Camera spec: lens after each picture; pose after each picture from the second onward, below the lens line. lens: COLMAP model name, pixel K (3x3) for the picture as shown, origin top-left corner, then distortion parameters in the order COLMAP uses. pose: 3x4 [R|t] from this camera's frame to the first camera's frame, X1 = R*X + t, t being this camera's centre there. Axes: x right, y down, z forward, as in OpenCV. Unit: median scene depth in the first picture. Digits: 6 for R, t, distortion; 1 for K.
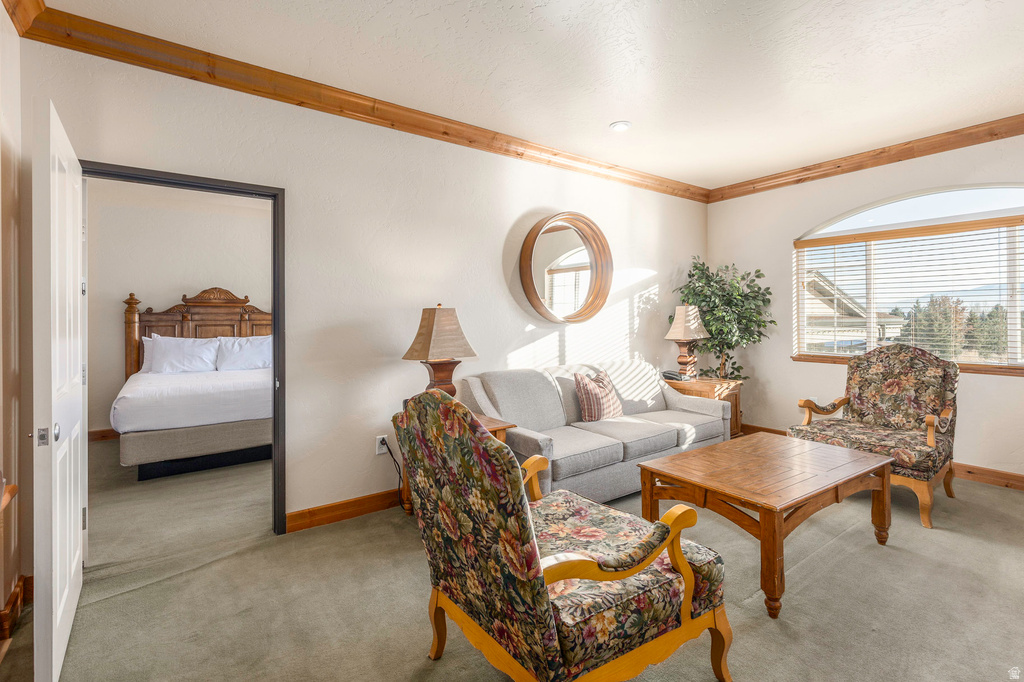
lens RADIAL K [[469.6, 0, 528.4], [0, 469.6, 331.0], [0, 0, 1]] dist [0.006420, -0.000074]
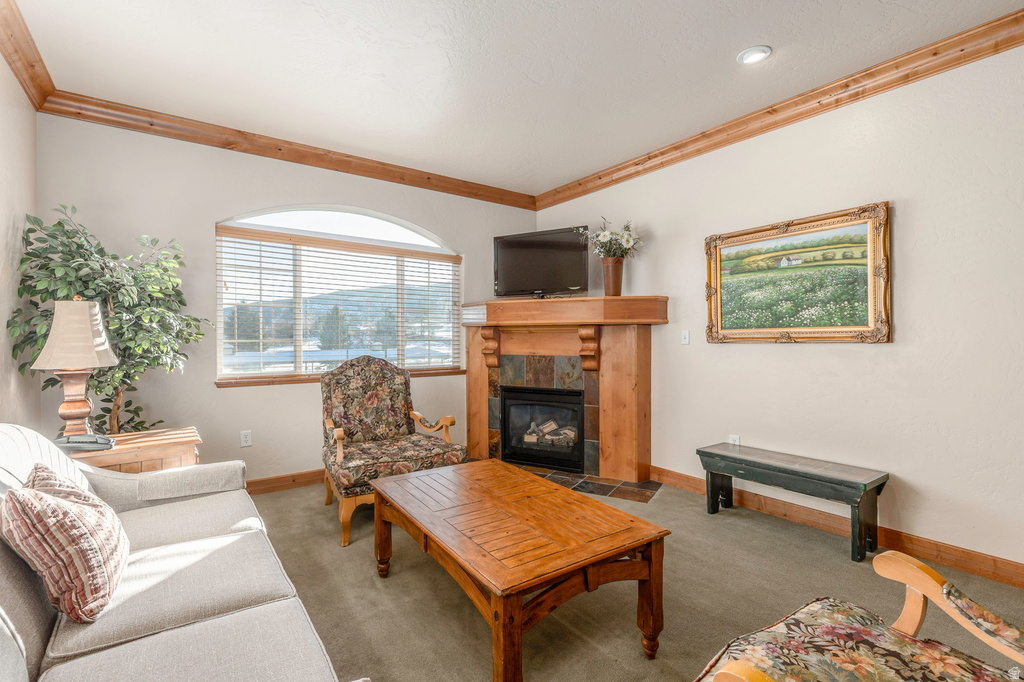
lens RADIAL K [[486.2, 0, 512.0], [0, 486.2, 341.0], [0, 0, 1]] dist [0.001617, 0.000628]
pose [[-0.002482, -0.000610, 0.999997, -0.242182], [0.030252, 0.999542, 0.000685, 0.005117], [-0.999539, 0.030254, -0.002462, 0.693400]]
